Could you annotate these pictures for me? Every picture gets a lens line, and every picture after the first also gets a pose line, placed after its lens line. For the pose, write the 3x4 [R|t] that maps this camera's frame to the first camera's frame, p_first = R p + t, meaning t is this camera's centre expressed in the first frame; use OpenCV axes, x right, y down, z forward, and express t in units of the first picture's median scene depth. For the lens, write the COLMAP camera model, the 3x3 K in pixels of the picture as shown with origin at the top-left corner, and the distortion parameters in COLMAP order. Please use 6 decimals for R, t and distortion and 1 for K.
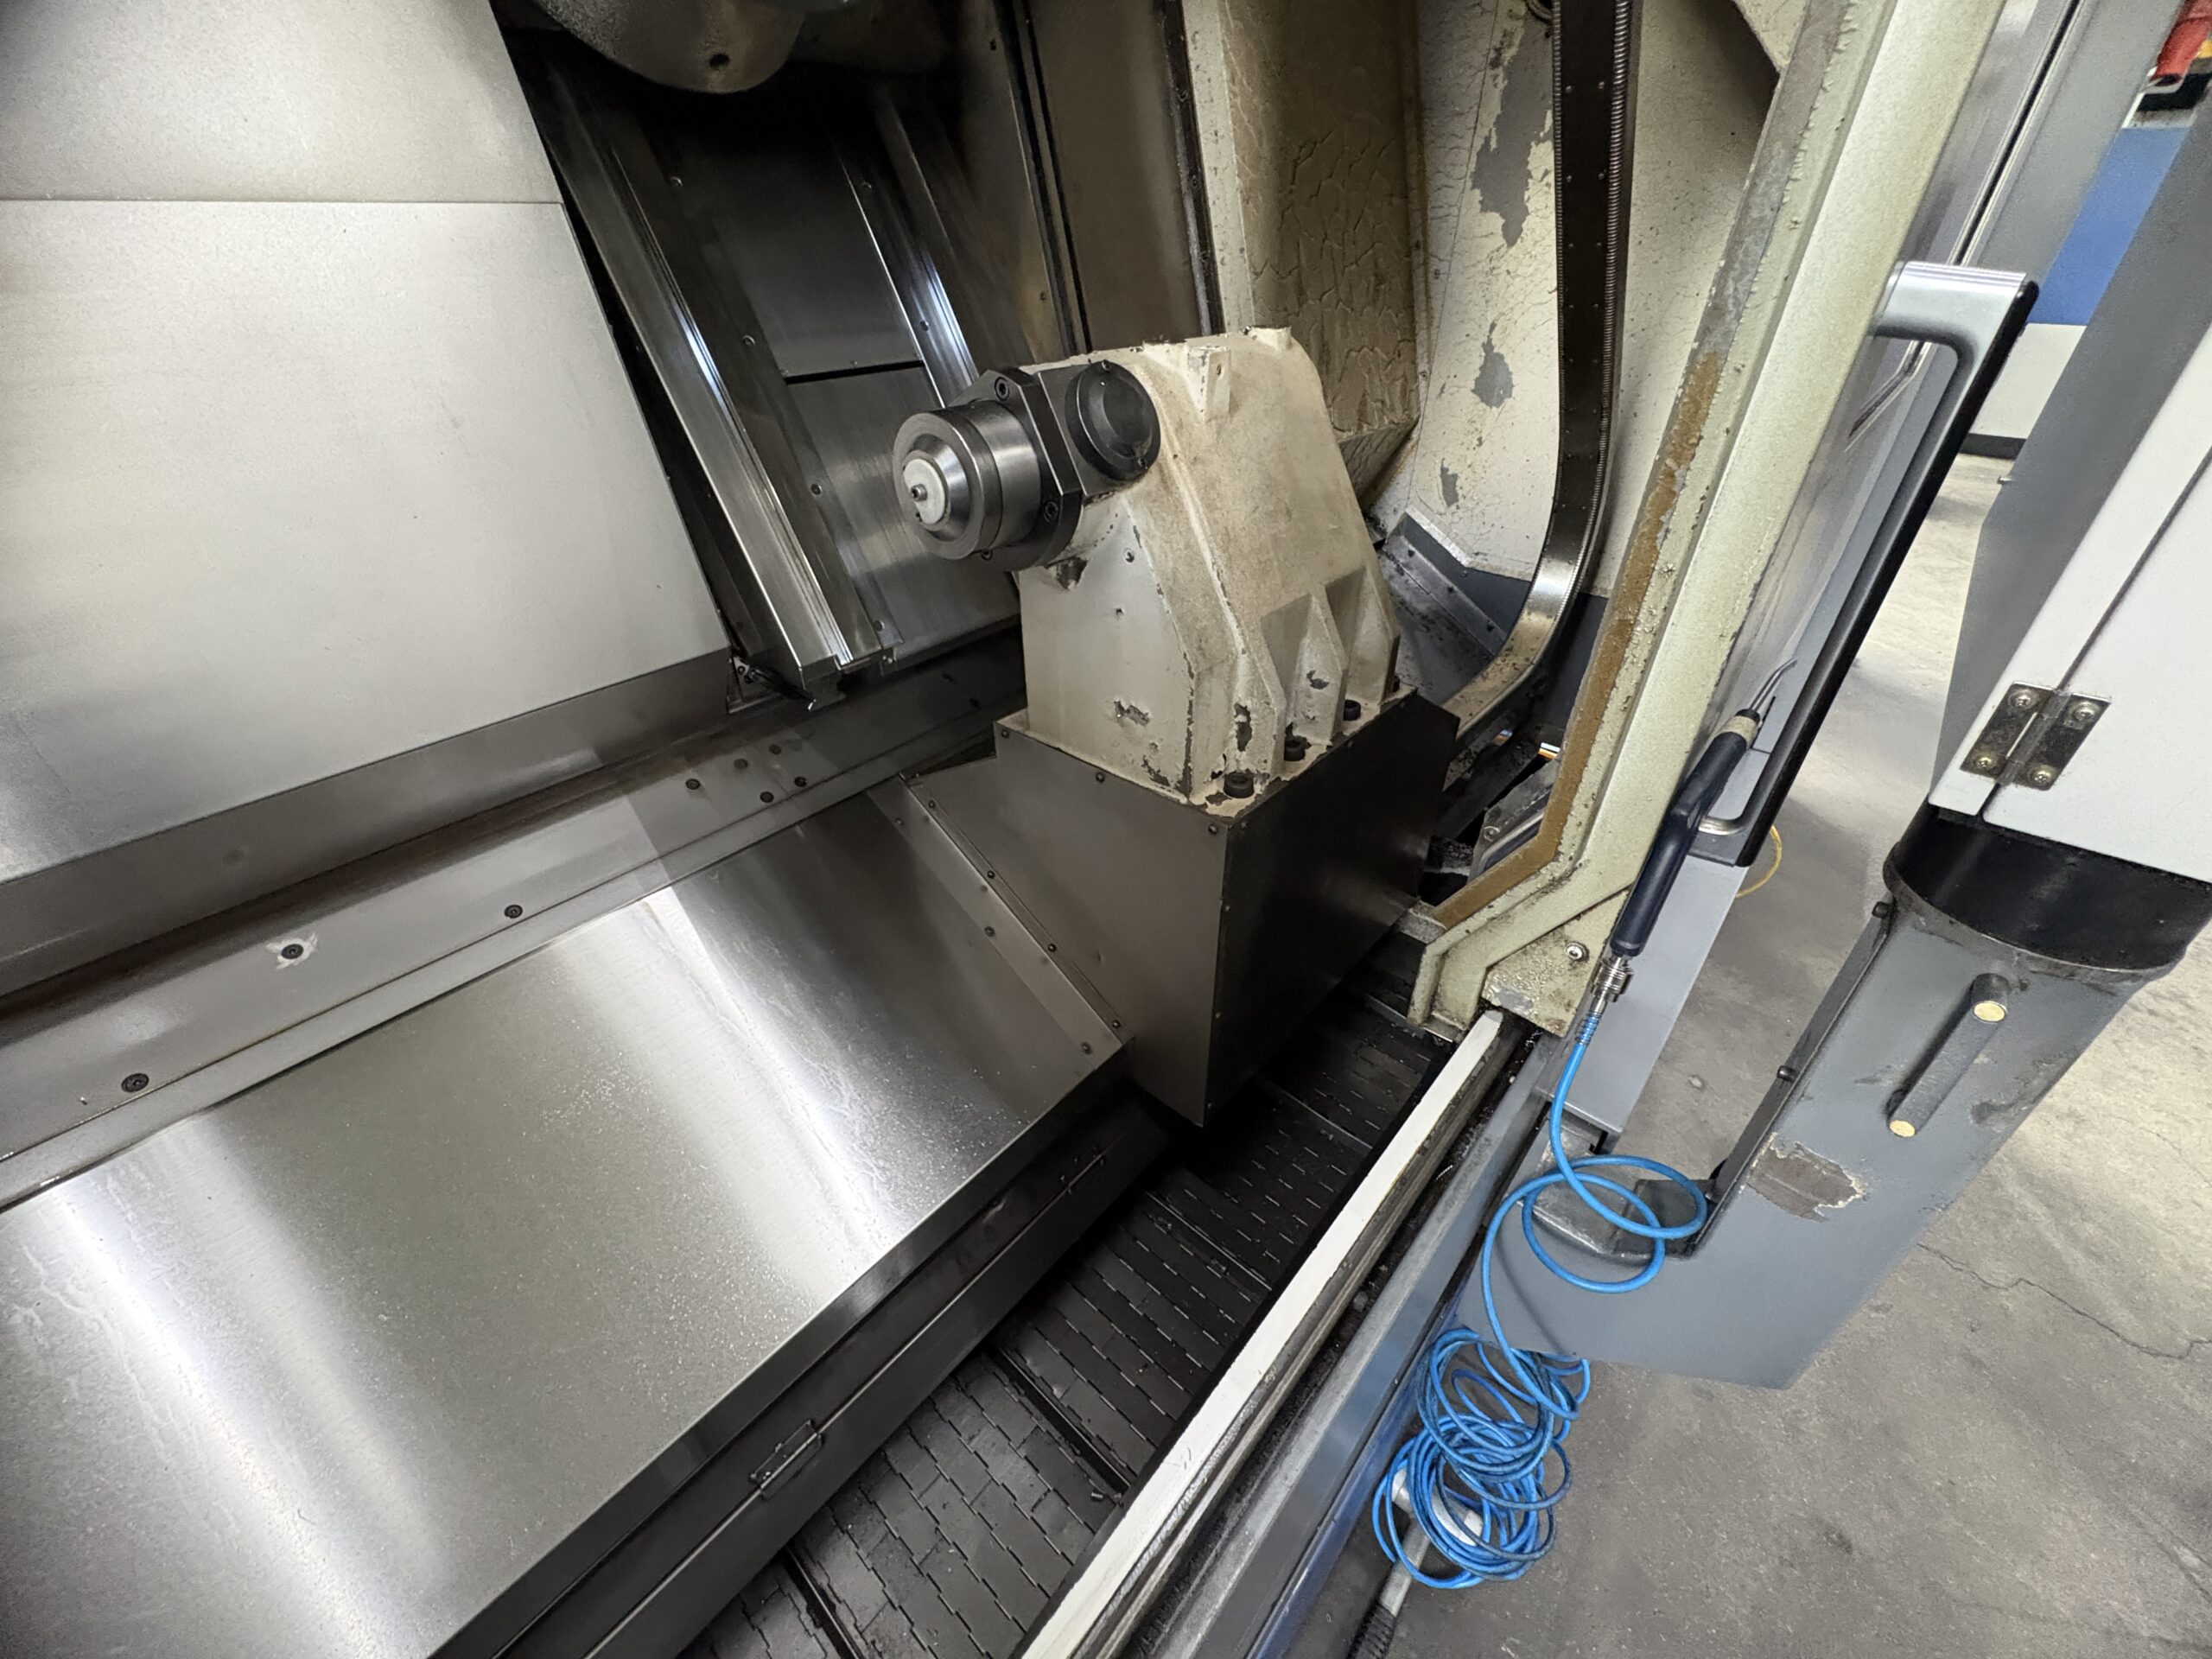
lens RADIAL K [[887.1, 0, 1104.4], [0, 887.1, 836.1], [0, 0, 1]] dist [0.001104, 0.000121]
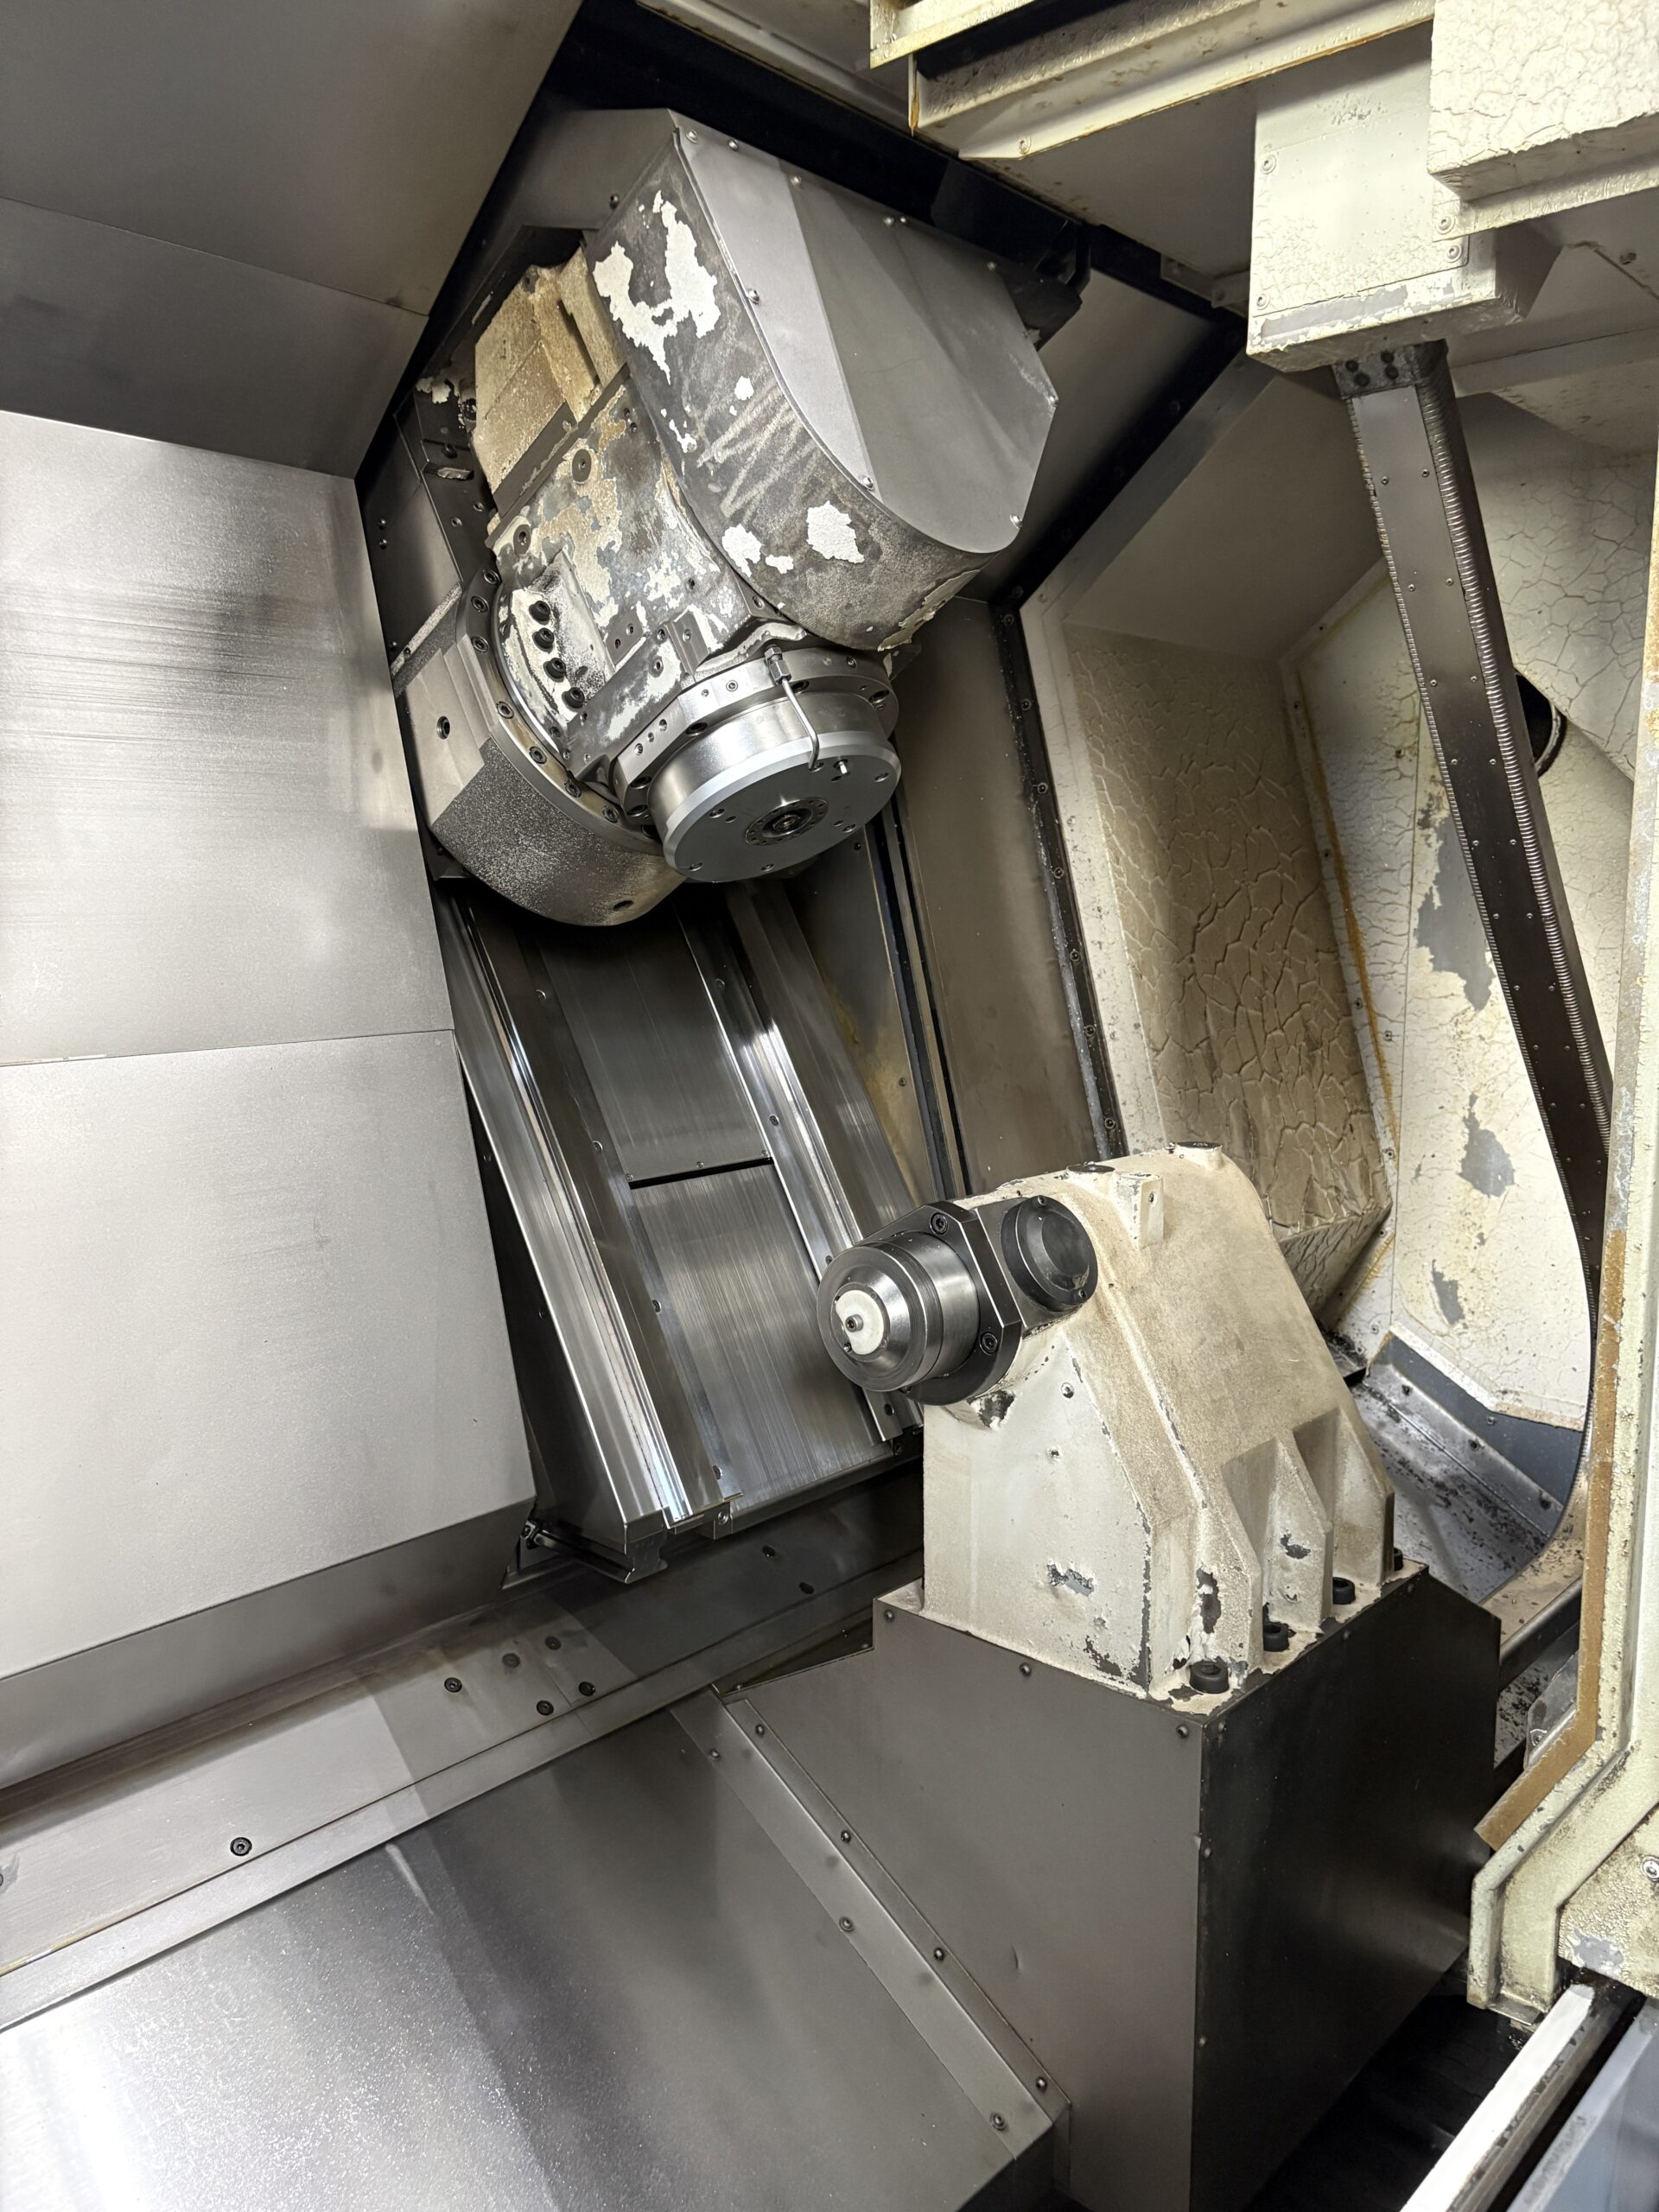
lens RADIAL K [[1705.4, 0, 821.9], [0, 1705.4, 1109.6], [0, 0, 1]] dist [0.044078, -0.063822]
pose [[0.999793, 0.008936, -0.018306, -0.138329], [-0.016198, 0.893664, -0.448445, 0.148203], [0.012352, 0.448648, 0.893623, -0.480682]]
